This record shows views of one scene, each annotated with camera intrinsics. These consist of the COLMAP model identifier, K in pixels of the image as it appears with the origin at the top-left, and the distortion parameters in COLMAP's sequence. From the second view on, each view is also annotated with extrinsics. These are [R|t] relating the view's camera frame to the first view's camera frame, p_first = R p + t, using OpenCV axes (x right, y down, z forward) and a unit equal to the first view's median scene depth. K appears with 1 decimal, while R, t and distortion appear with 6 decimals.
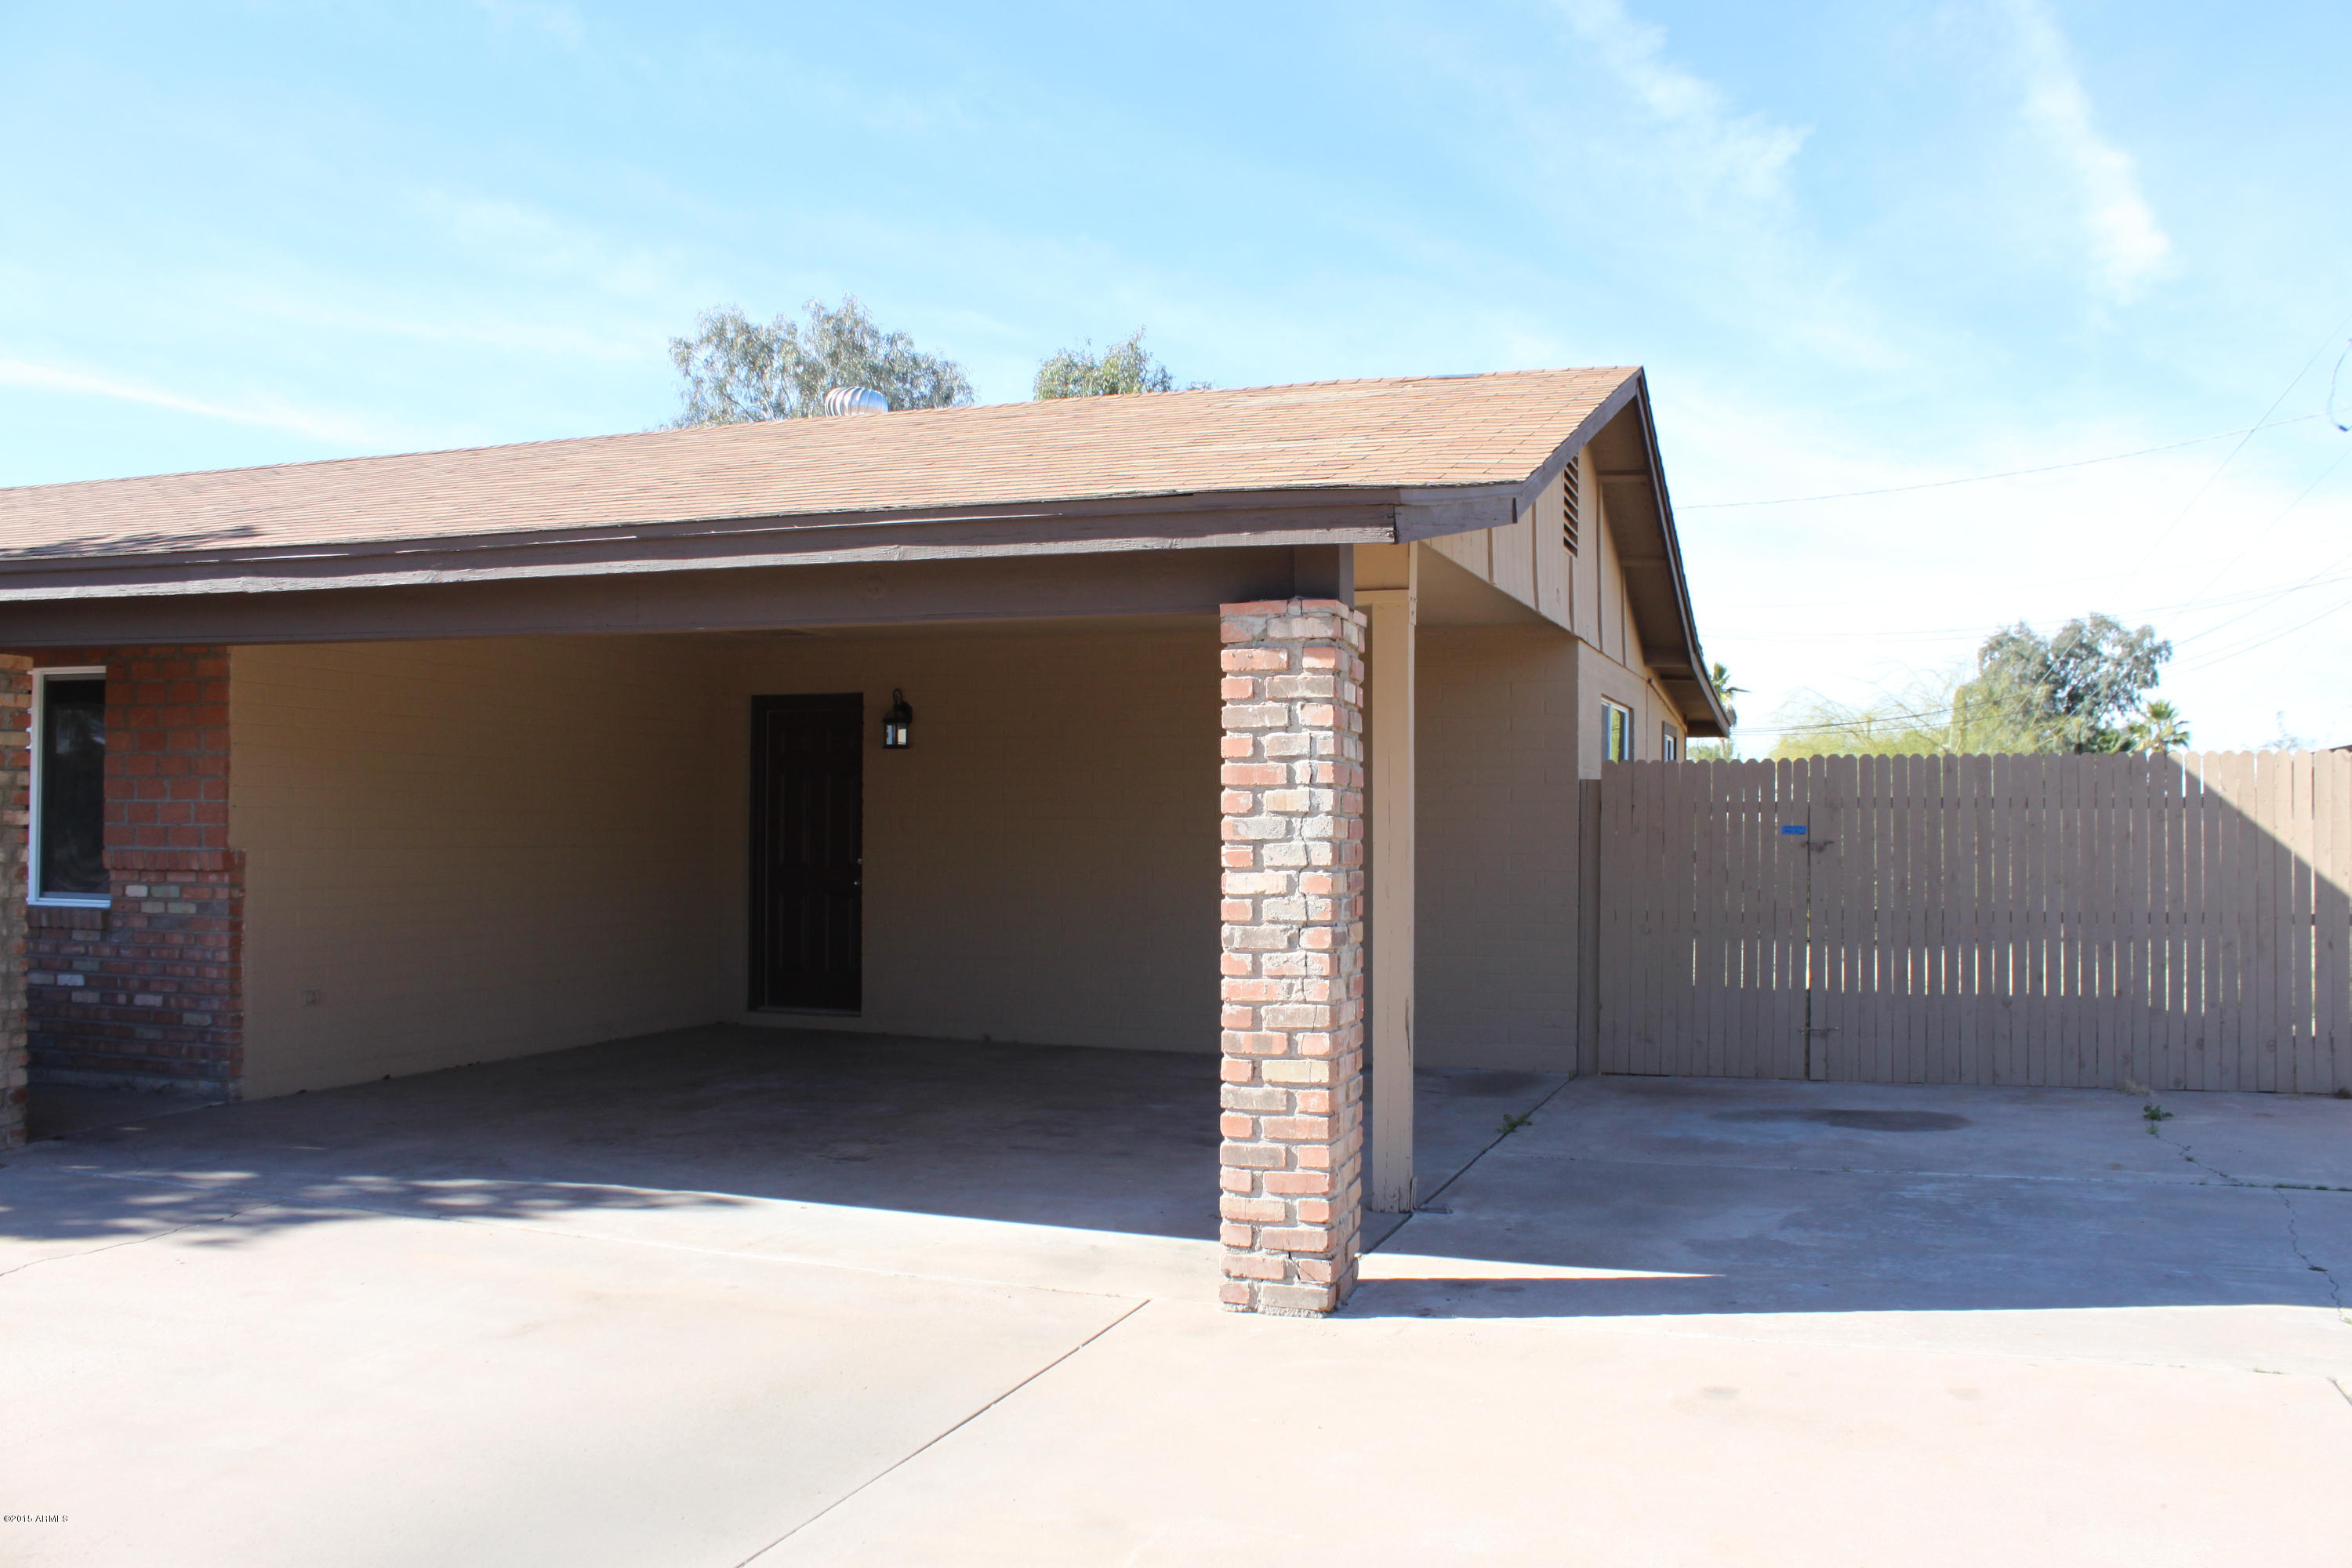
lens RADIAL K [[2011.0, 0, 1155.2], [0, 2011.0, 825.6], [0, 0, 1]] dist [-0.174179, 0.188393]
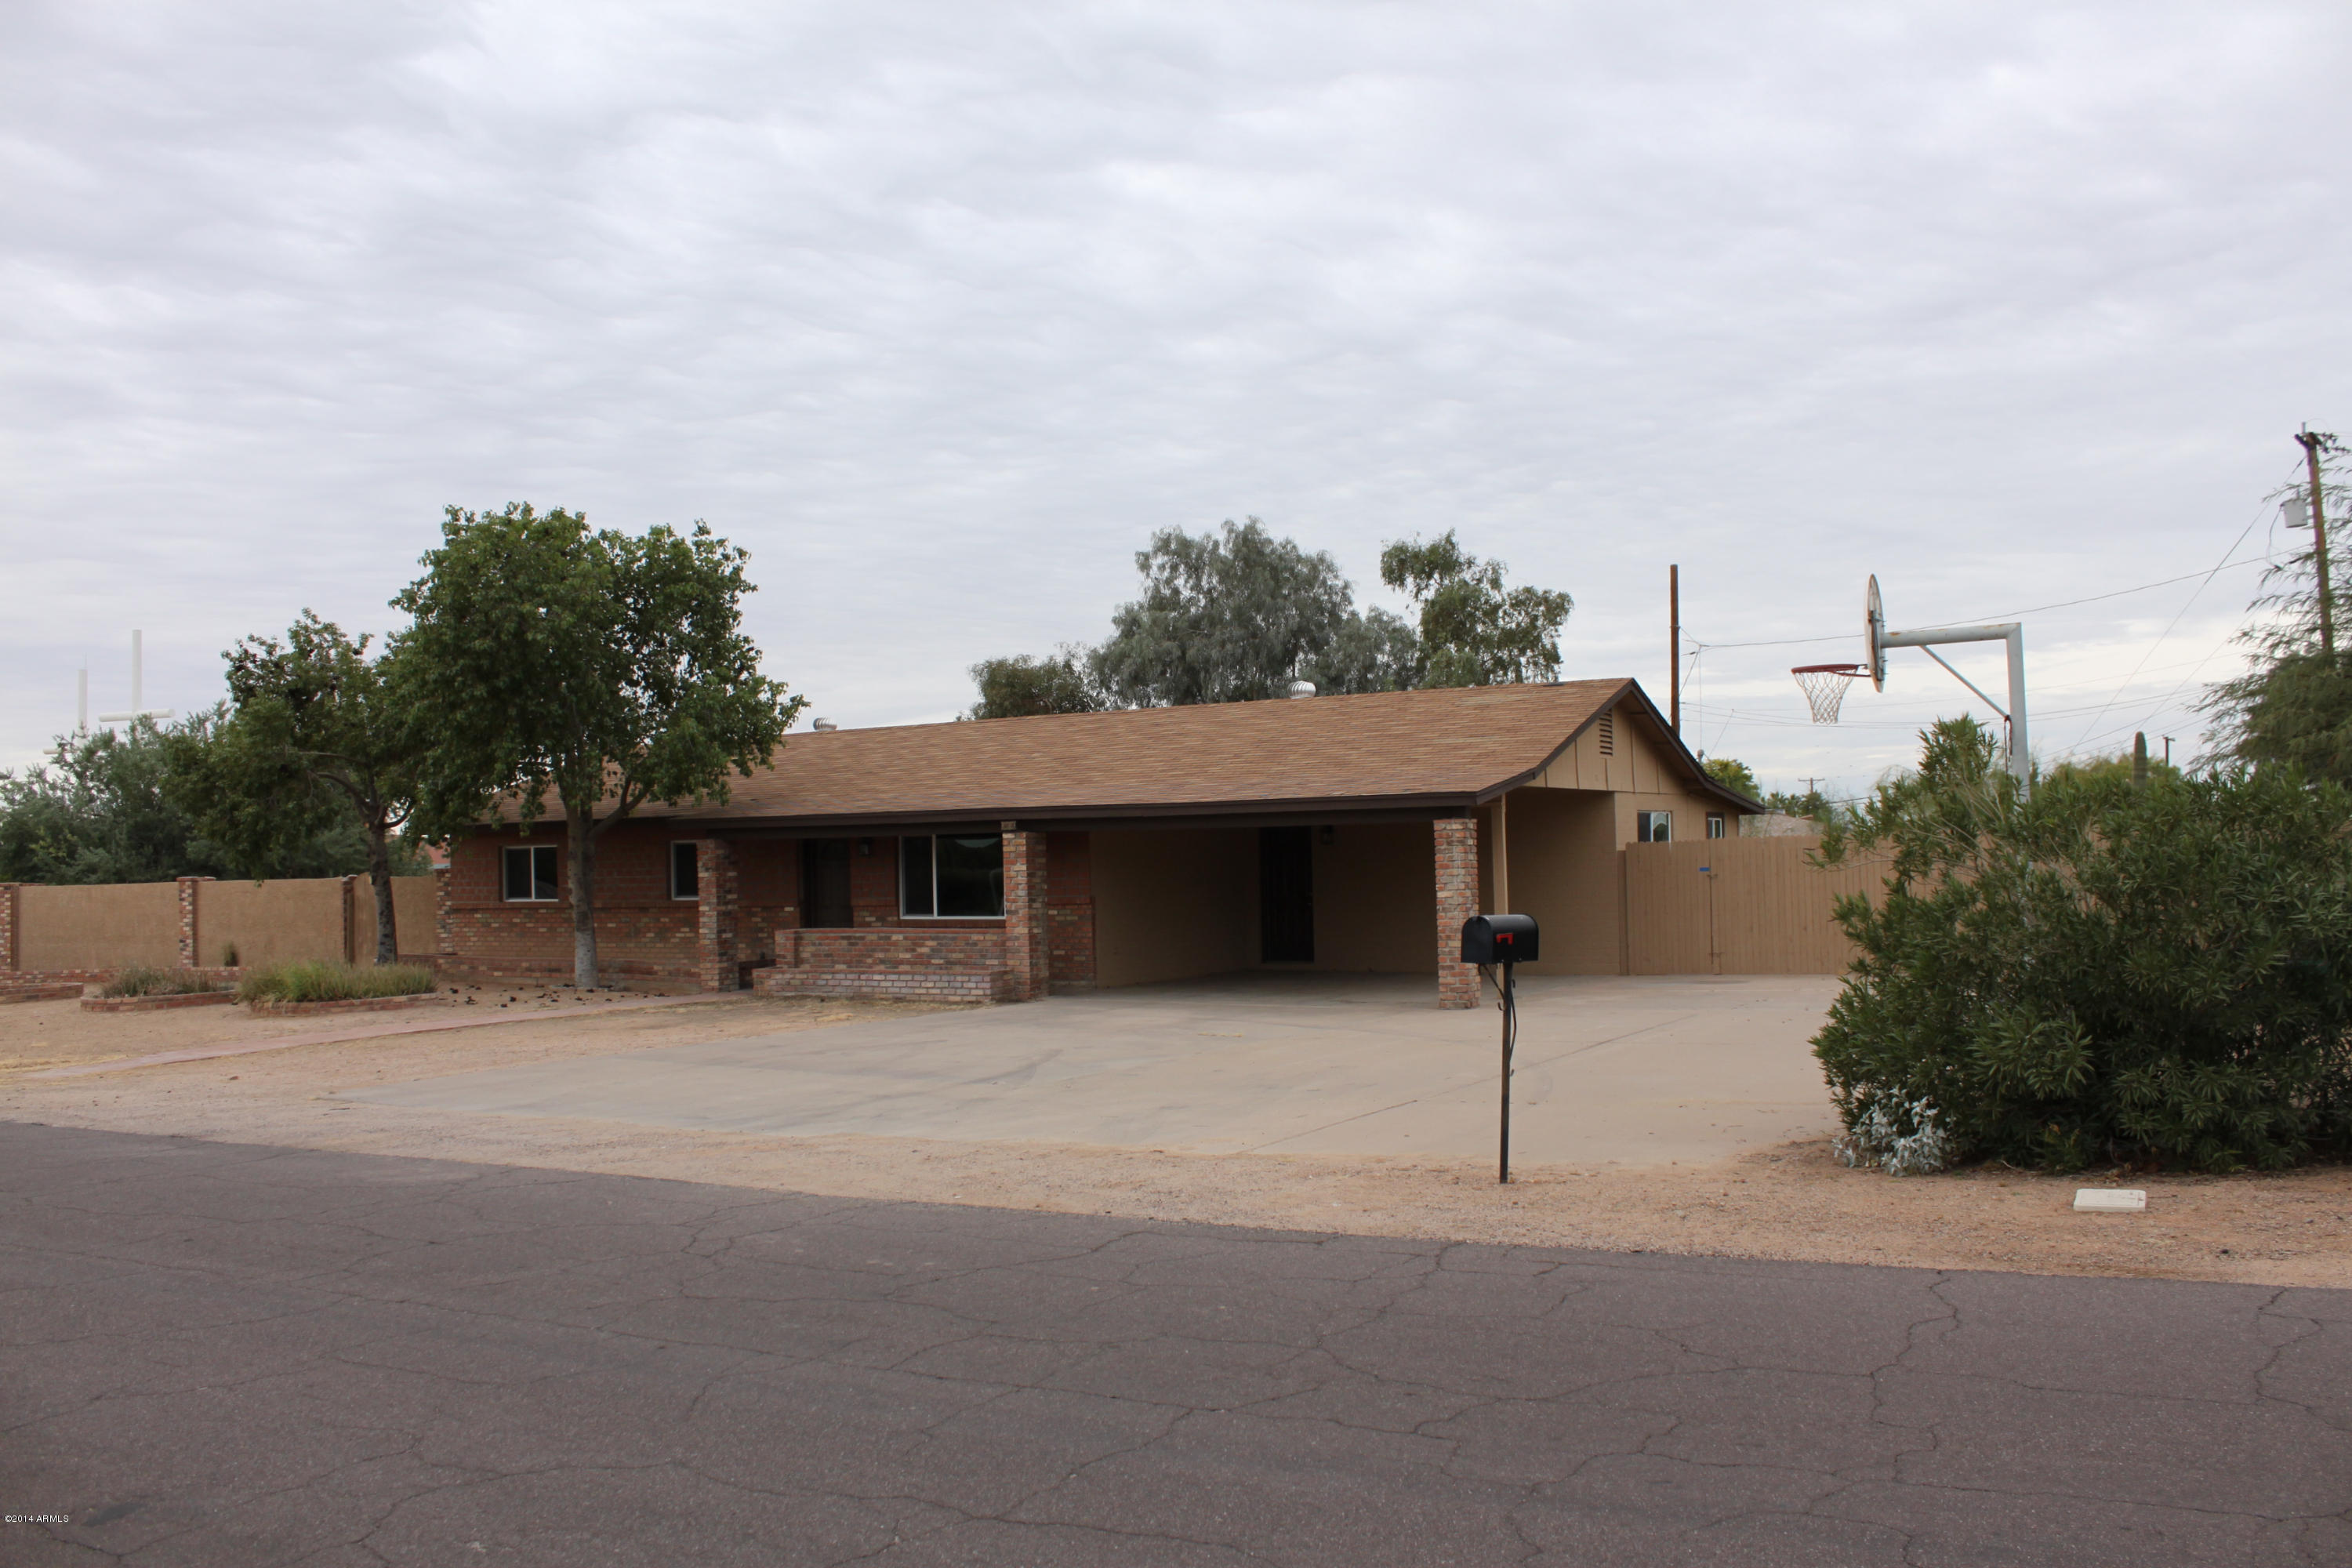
lens RADIAL K [[1985.3, 0, 1176.0], [0, 1985.3, 784.0], [0, 0, 1]] dist [-0.170600, 0.155803]
pose [[0.985146, -0.036290, -0.167843, 0.029870], [0.029497, 0.998649, -0.042790, -0.005628], [0.169169, 0.037203, 0.984885, -0.449948]]
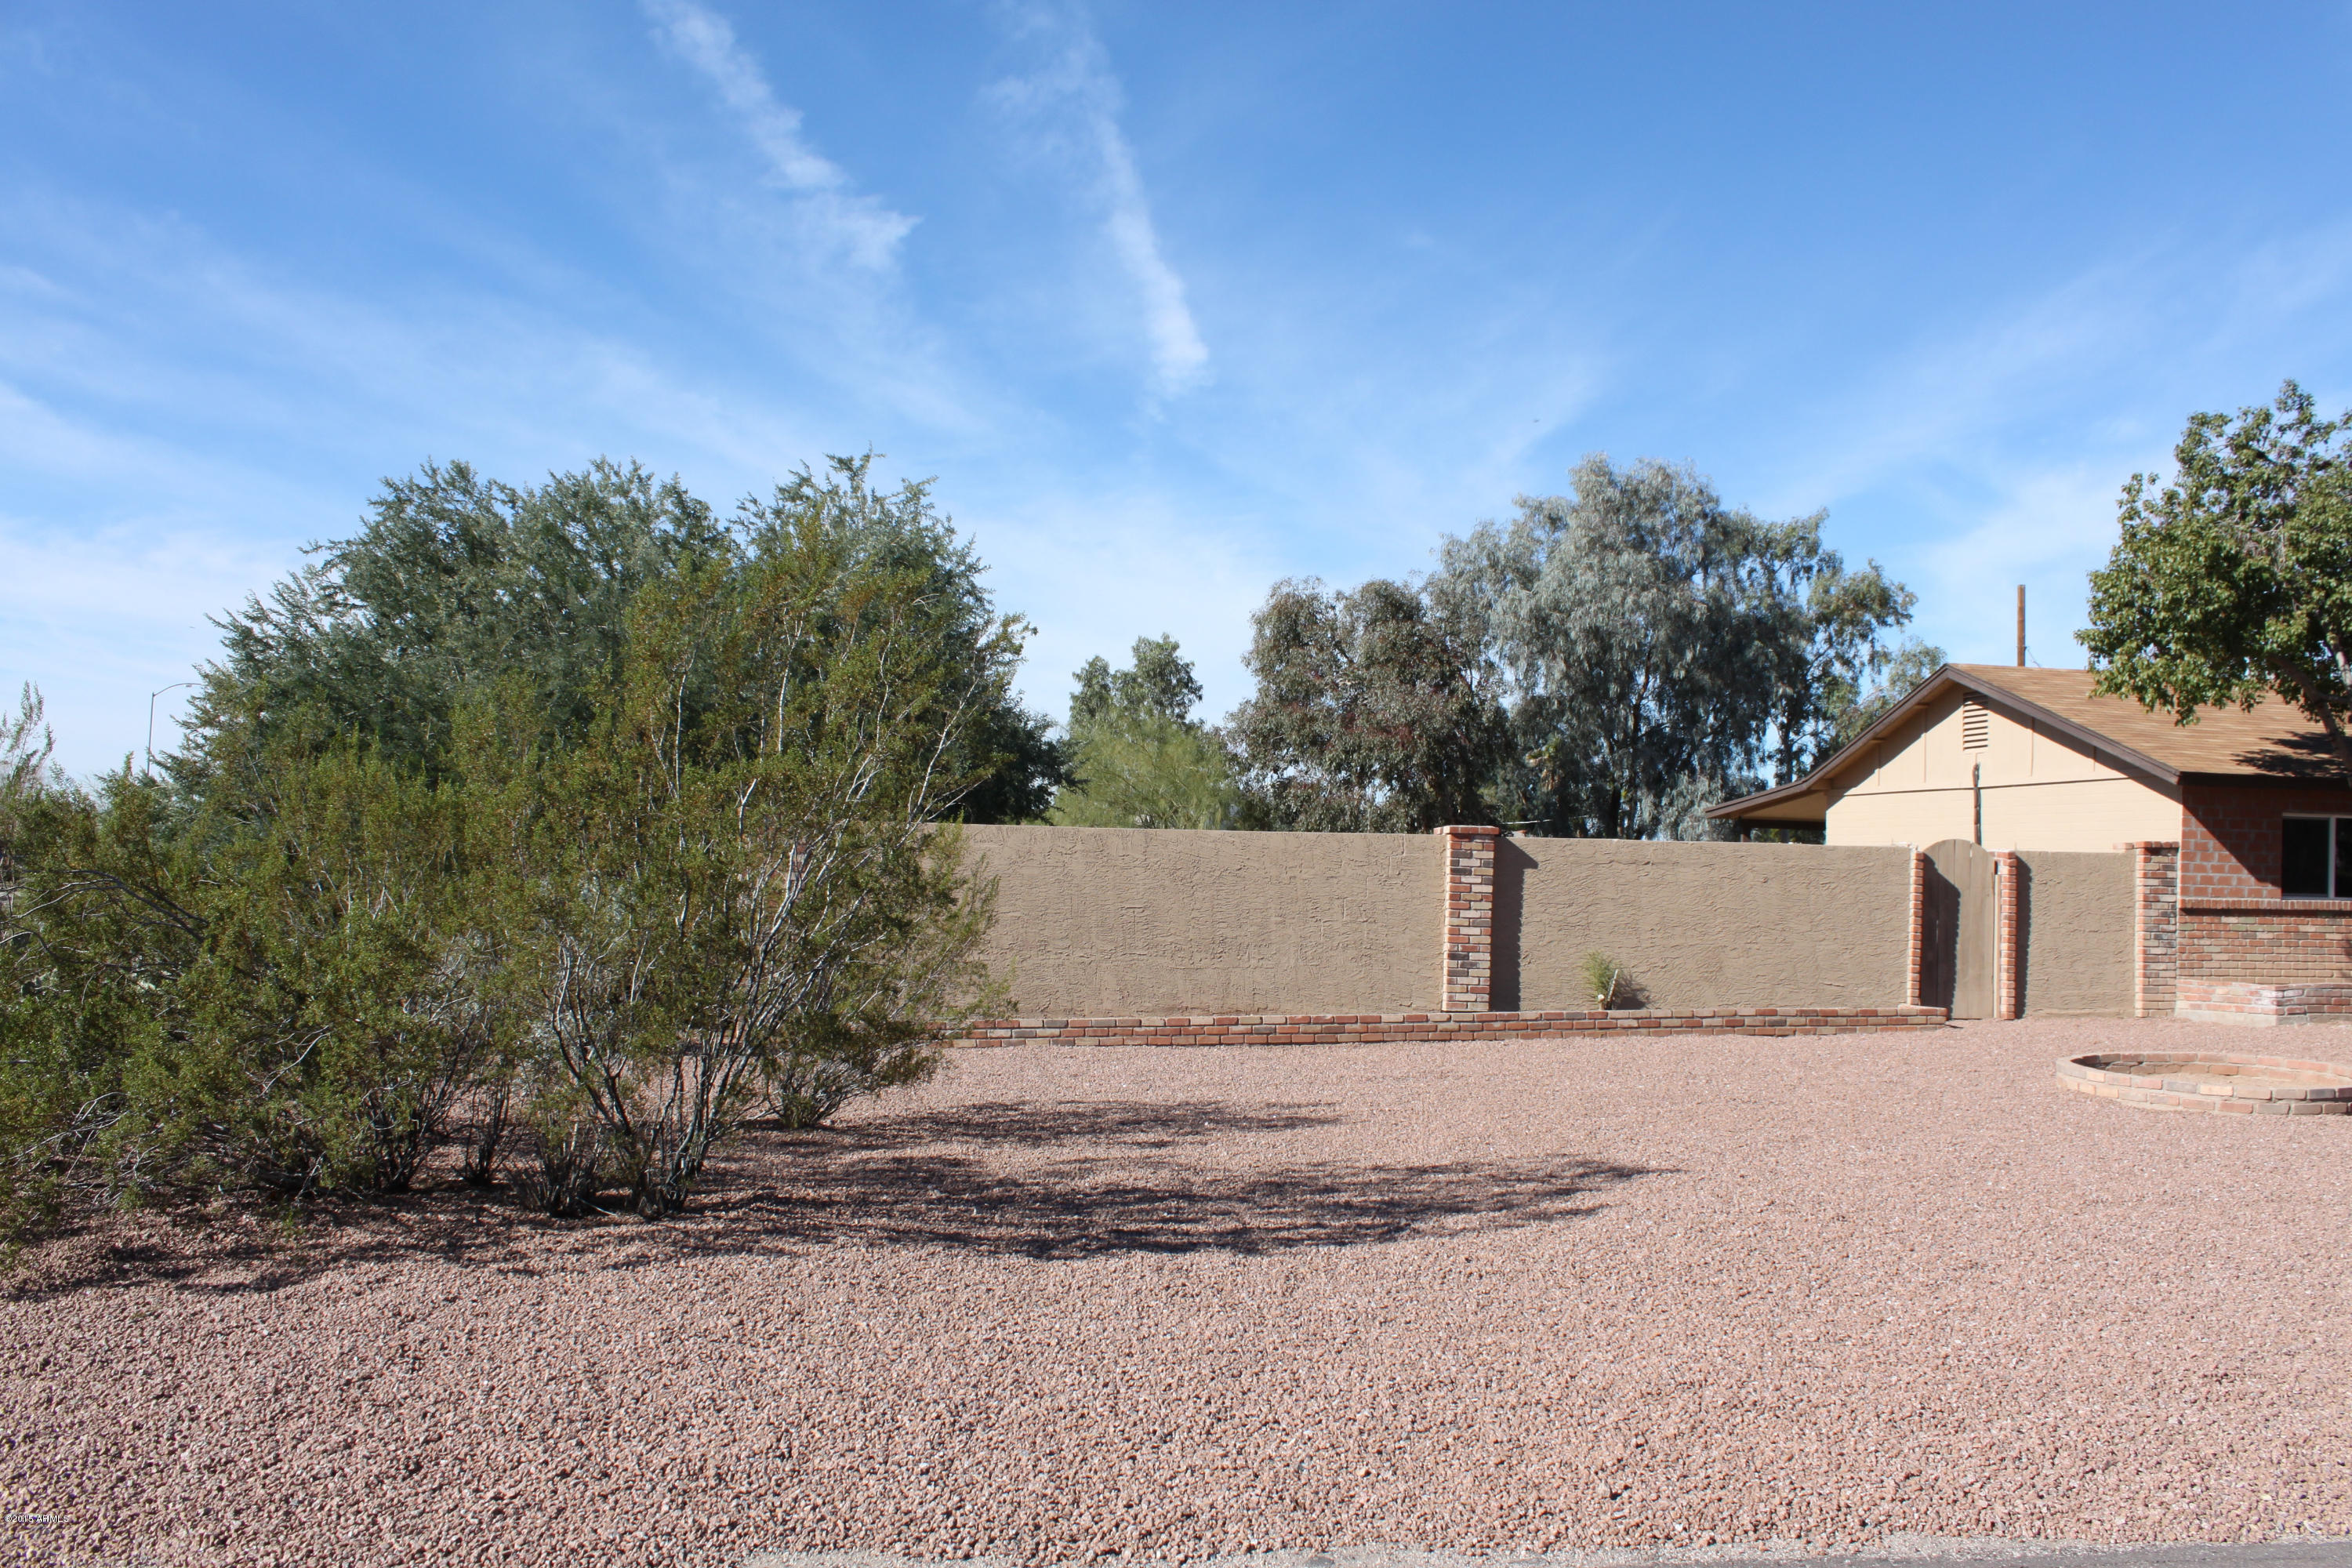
lens RADIAL K [[2011.0, 0, 1155.2], [0, 2011.0, 825.6], [0, 0, 1]] dist [-0.174179, 0.188393]
pose [[0.868516, 0.023975, 0.495082, -0.986515], [-0.016167, 0.999668, -0.020050, -0.003882], [-0.495398, 0.009410, 0.868615, 0.049142]]
